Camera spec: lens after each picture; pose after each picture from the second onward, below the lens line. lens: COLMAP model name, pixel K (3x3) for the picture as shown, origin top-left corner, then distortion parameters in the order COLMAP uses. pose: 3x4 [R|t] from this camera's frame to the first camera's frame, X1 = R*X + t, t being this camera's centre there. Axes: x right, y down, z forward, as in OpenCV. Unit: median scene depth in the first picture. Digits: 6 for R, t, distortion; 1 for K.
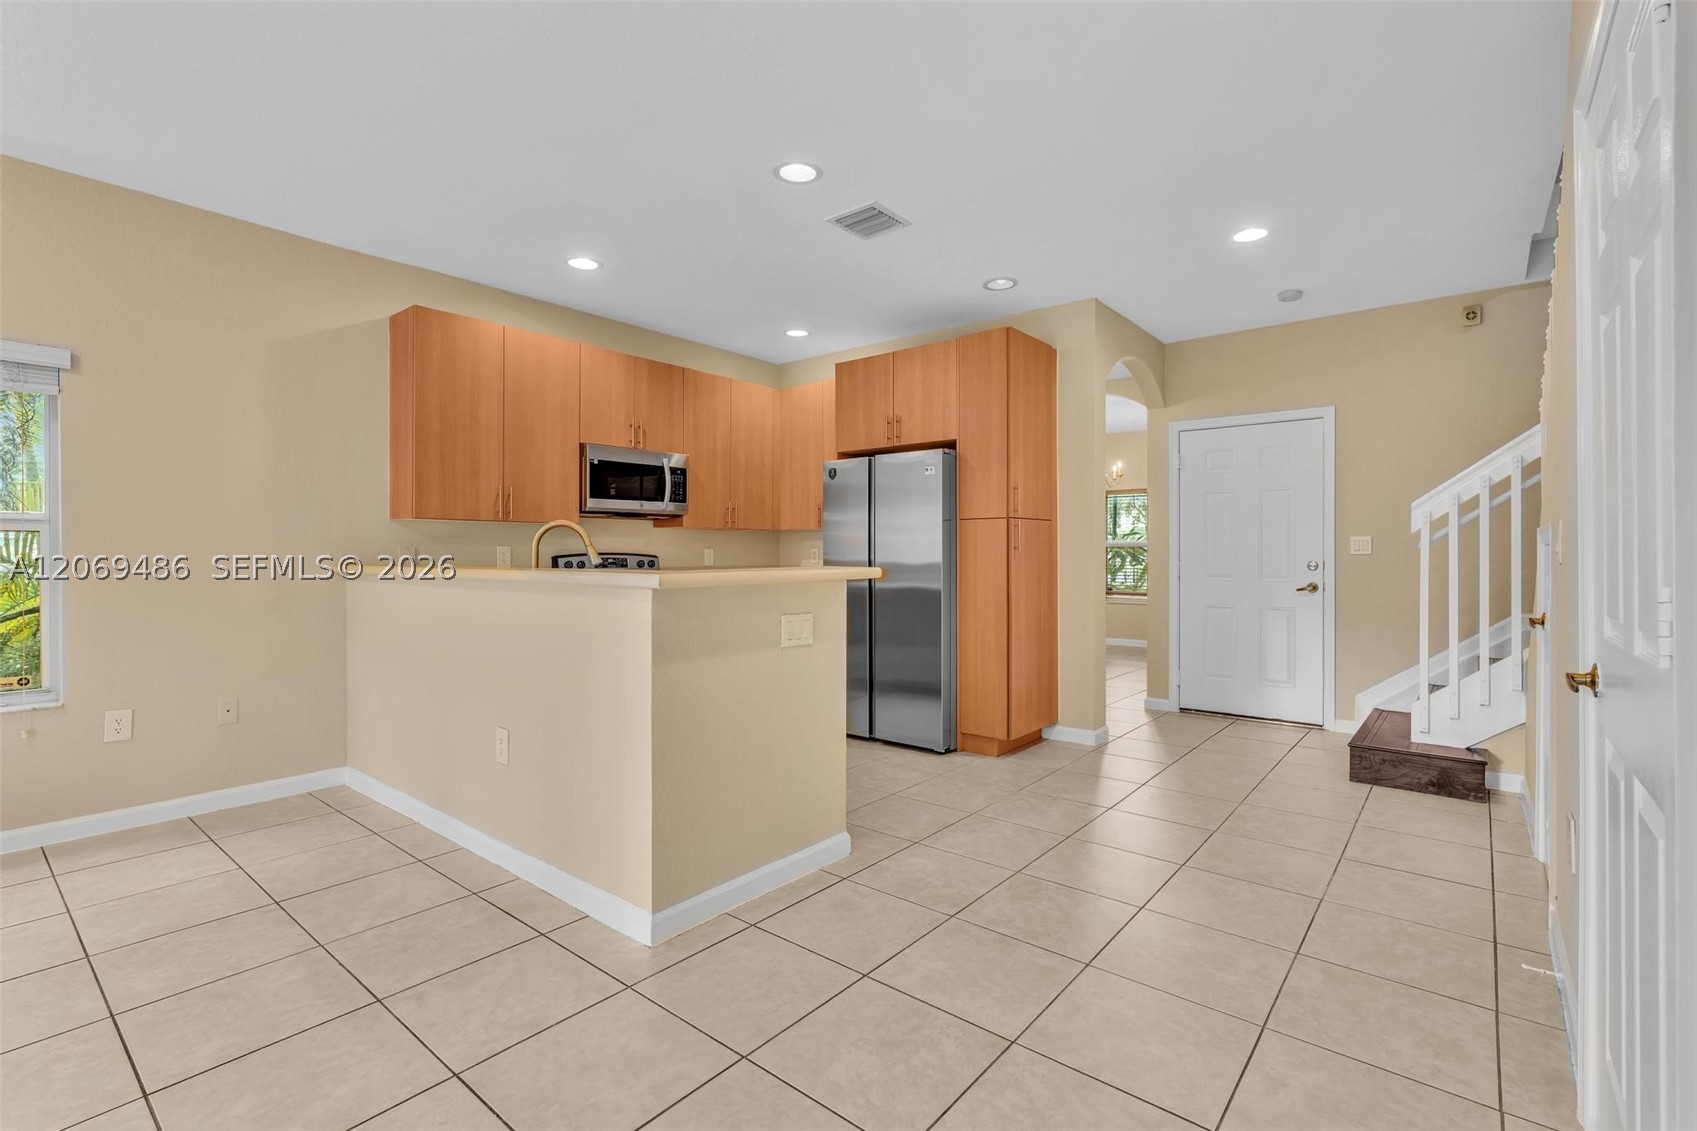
lens RADIAL K [[779.2, 0, 848.5], [0, 779.2, 565.5], [0, 0, 1]] dist [-0.001128, -0.000137]
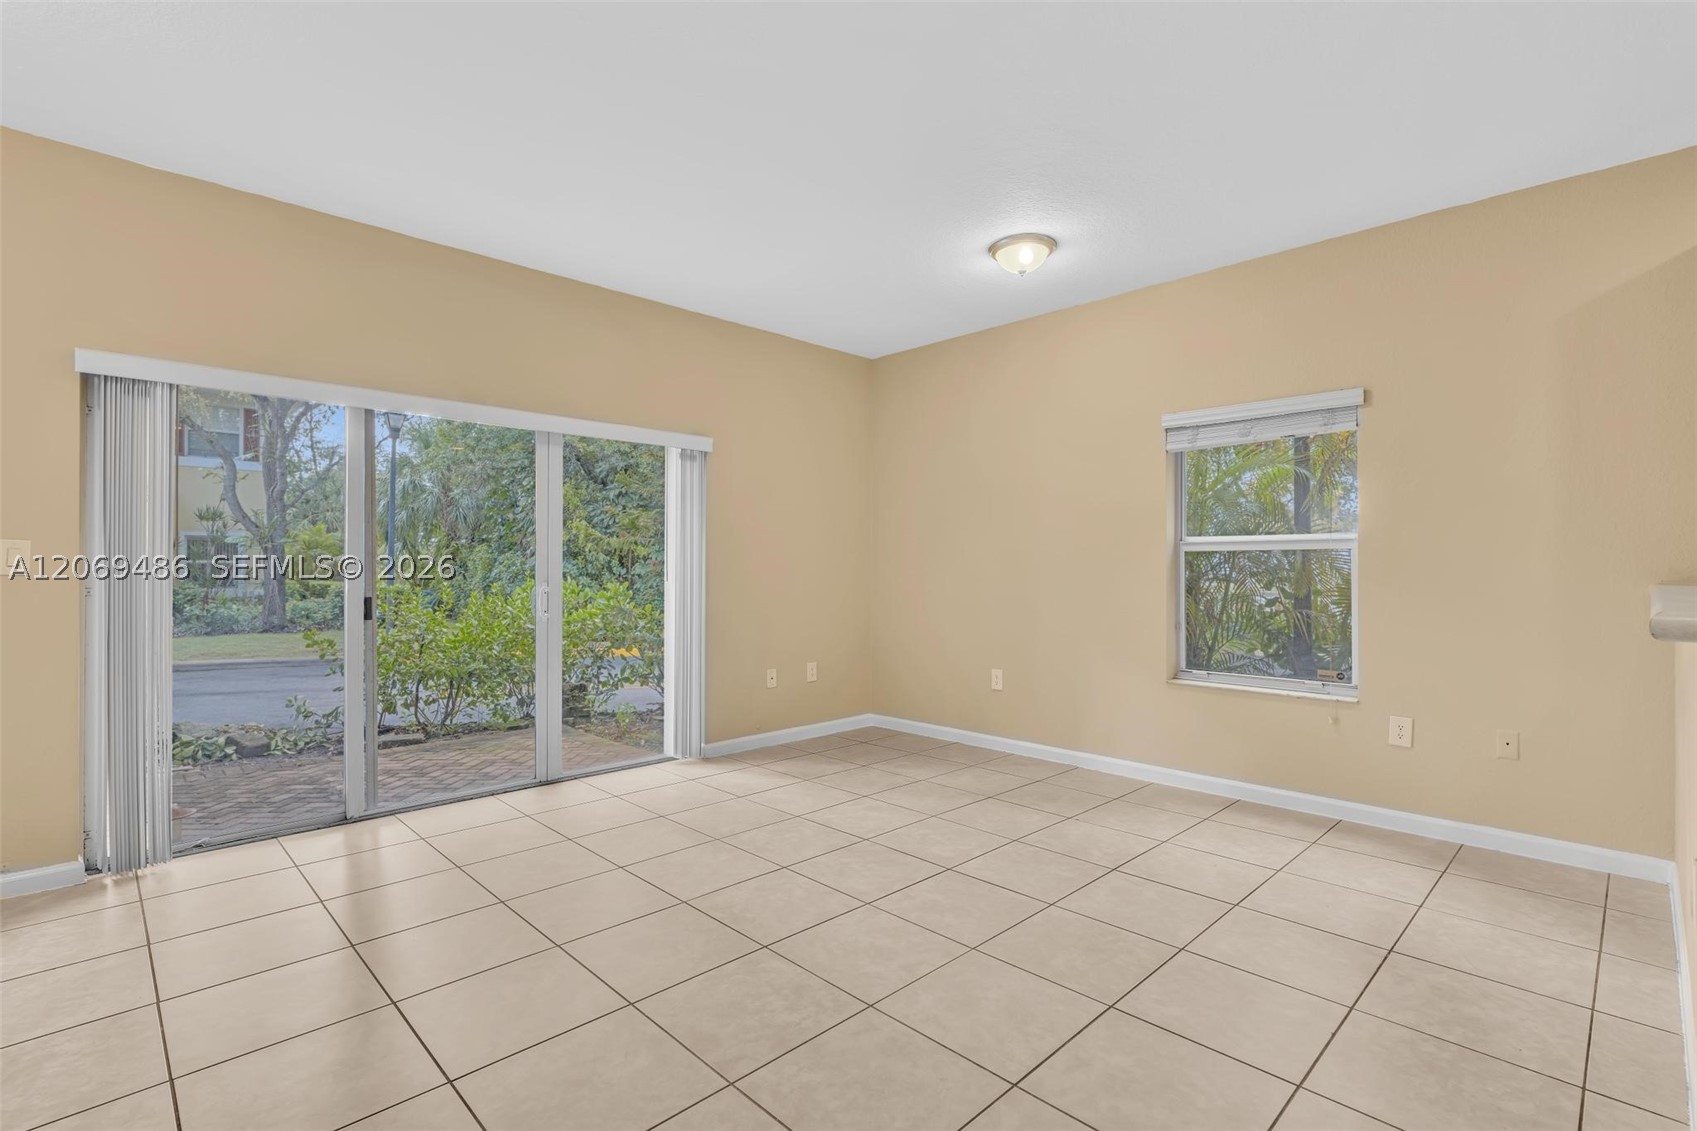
lens RADIAL K [[779.2, 0, 848.5], [0, 779.2, 565.5], [0, 0, 1]] dist [-0.001128, -0.000137]
pose [[-0.105520, -0.003410, -0.994411, 0.199984], [-0.017681, 0.999842, -0.001552, -0.003913], [0.994260, 0.017418, -0.105564, 0.384808]]
